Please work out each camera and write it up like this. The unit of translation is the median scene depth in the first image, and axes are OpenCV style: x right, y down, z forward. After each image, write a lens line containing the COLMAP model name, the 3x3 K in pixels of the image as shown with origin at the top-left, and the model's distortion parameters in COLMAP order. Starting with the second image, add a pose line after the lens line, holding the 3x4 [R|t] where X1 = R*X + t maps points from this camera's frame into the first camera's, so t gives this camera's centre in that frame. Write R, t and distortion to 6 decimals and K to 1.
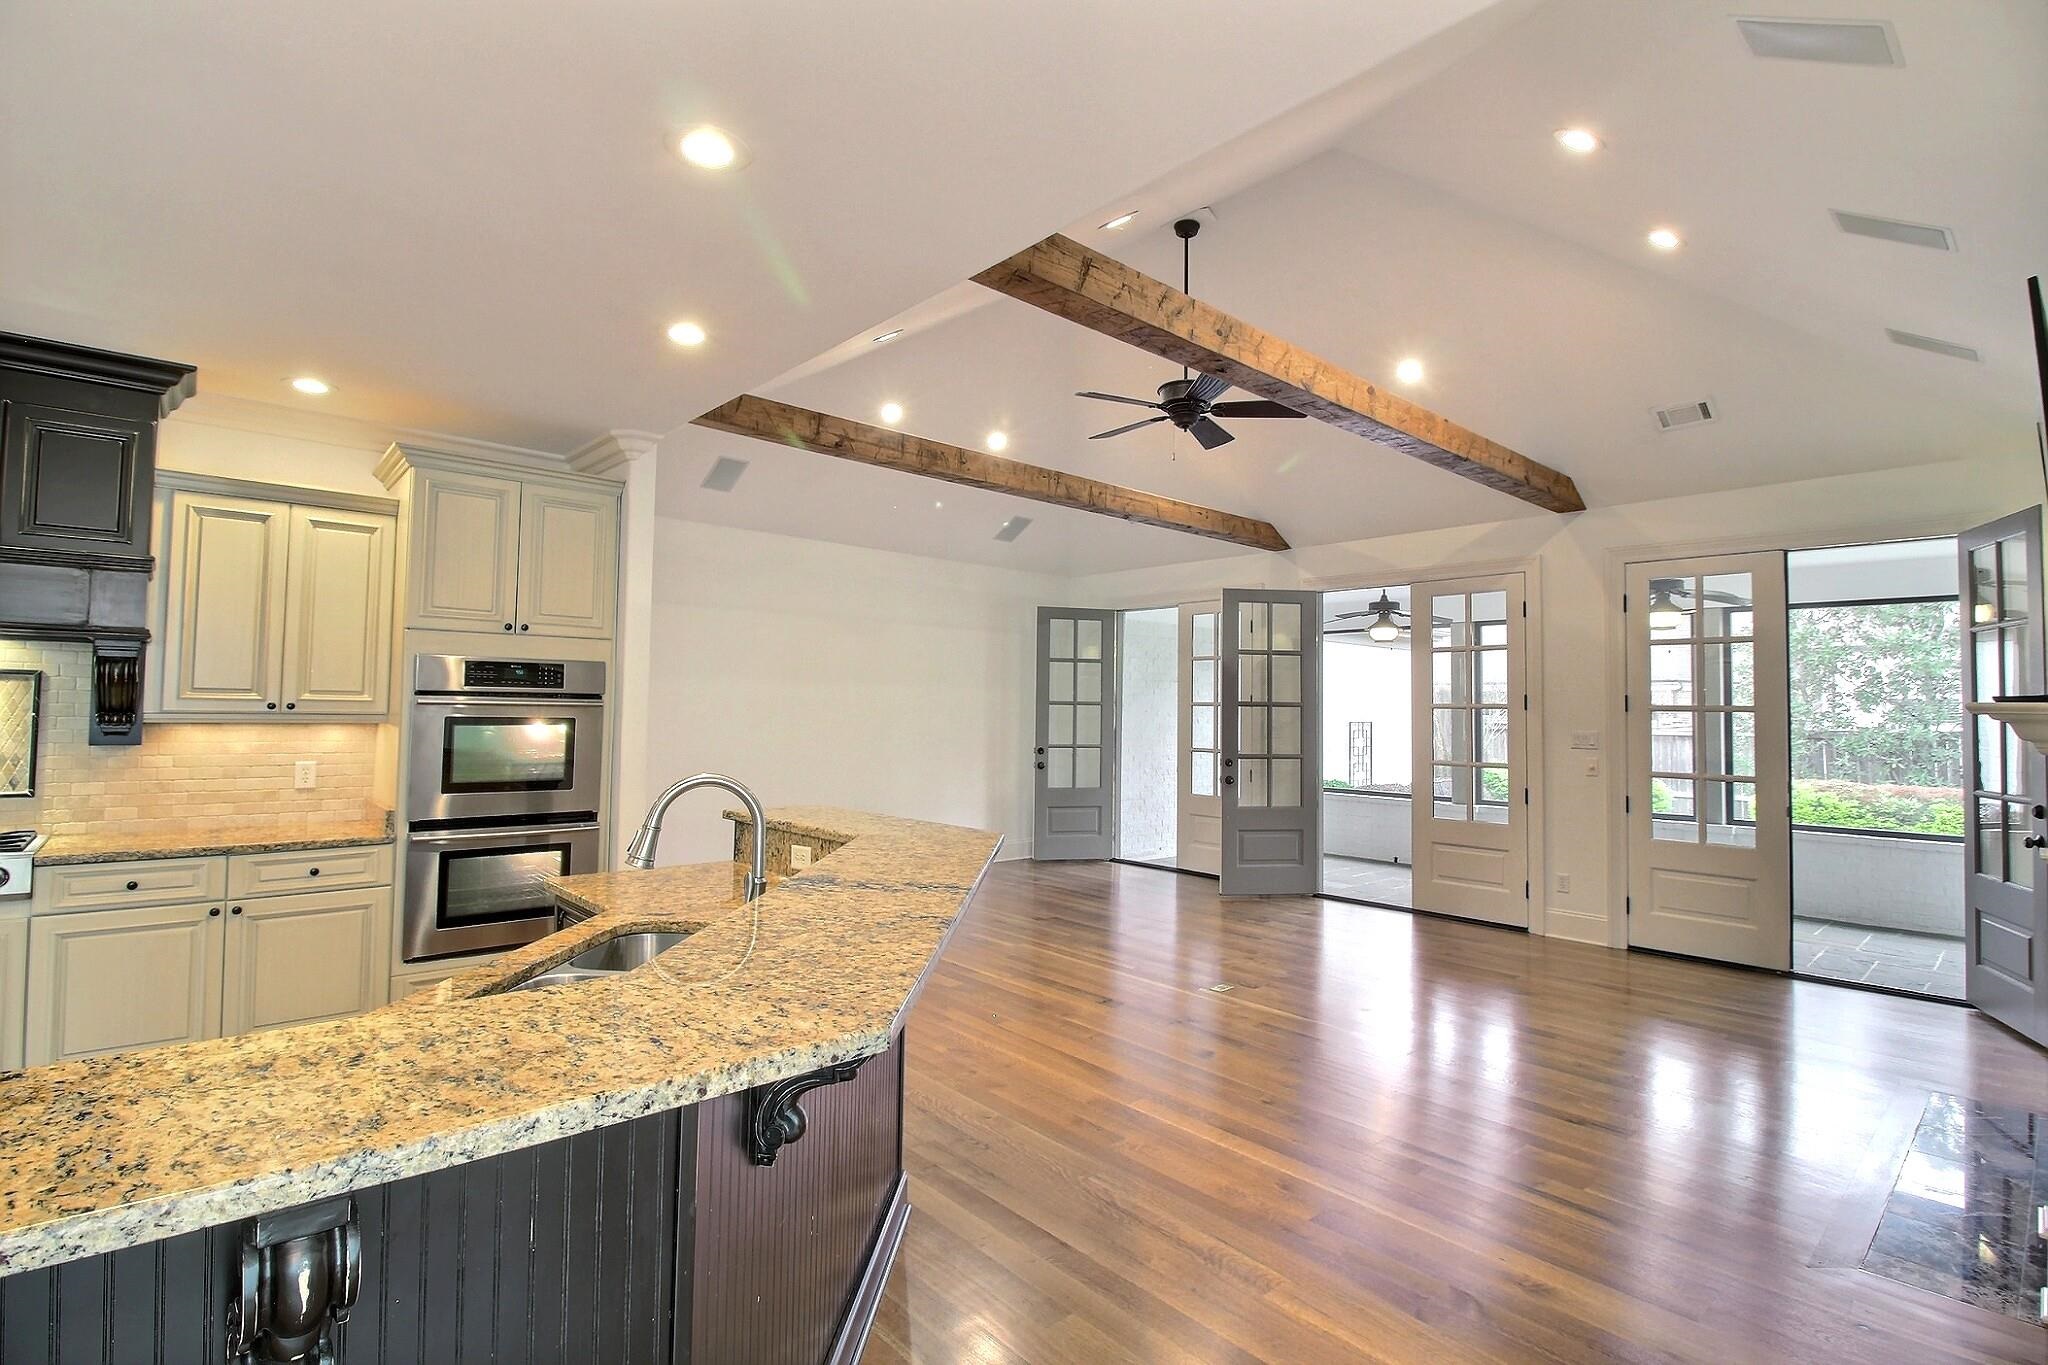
lens RADIAL K [[952.3, 0, 1030.4], [0, 952.3, 669.4], [0, 0, 1]] dist [-0.015595, -0.005078]
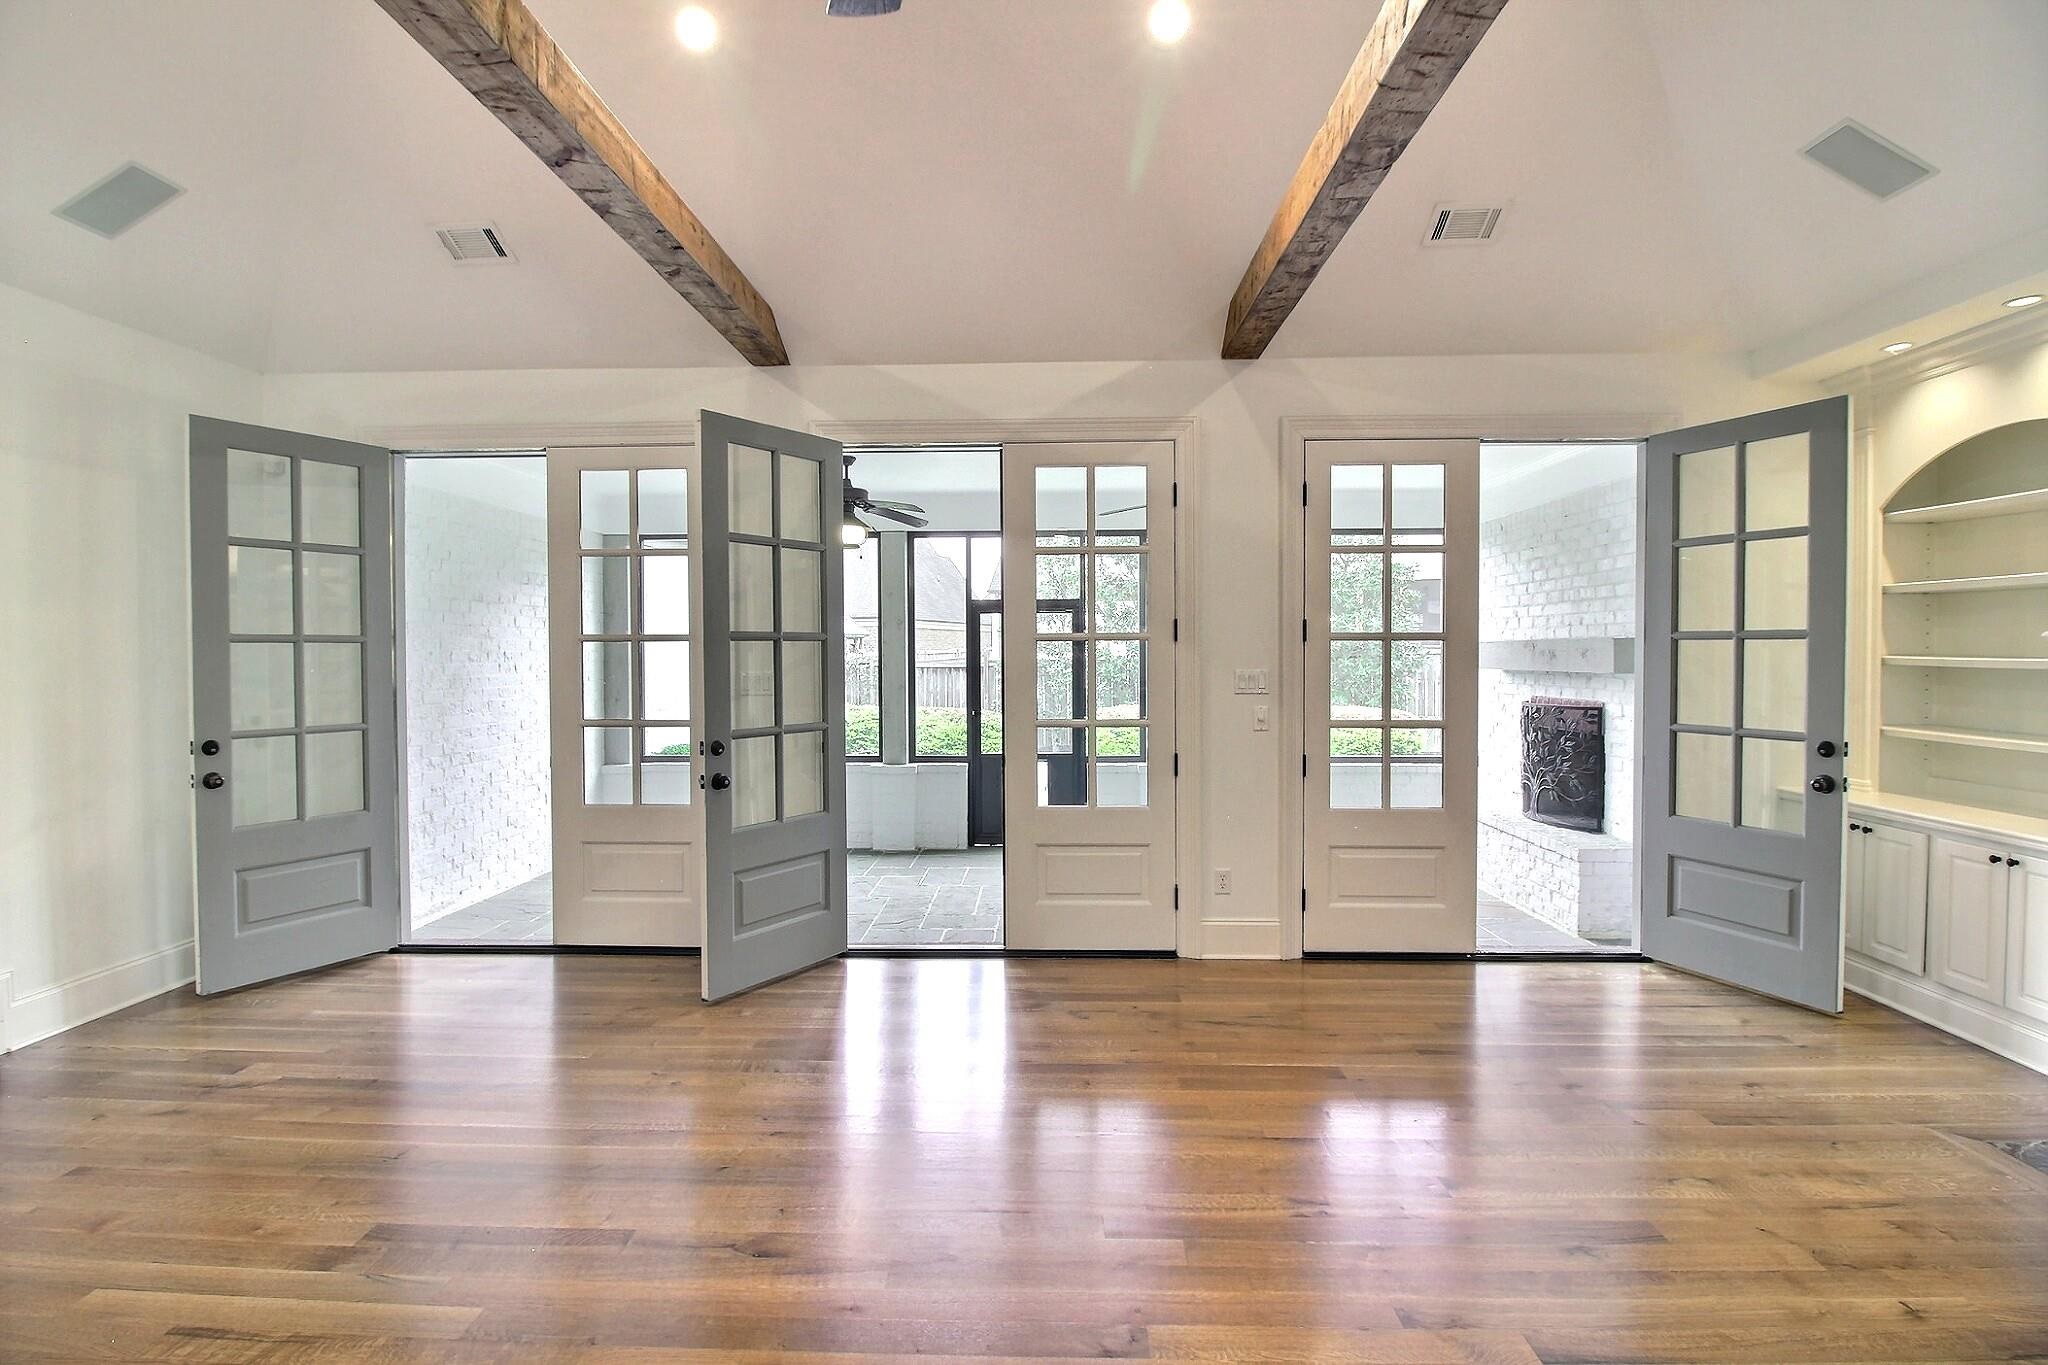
lens RADIAL K [[952.3, 0, 1025.4], [0, 952.3, 665.2], [0, 0, 1]] dist [-0.015595, -0.005078]
pose [[0.693282, -0.029295, 0.720070, -0.060533], [-0.017066, 0.998226, 0.057042, 0.025170], [-0.720464, -0.051835, 0.691552, 0.669953]]
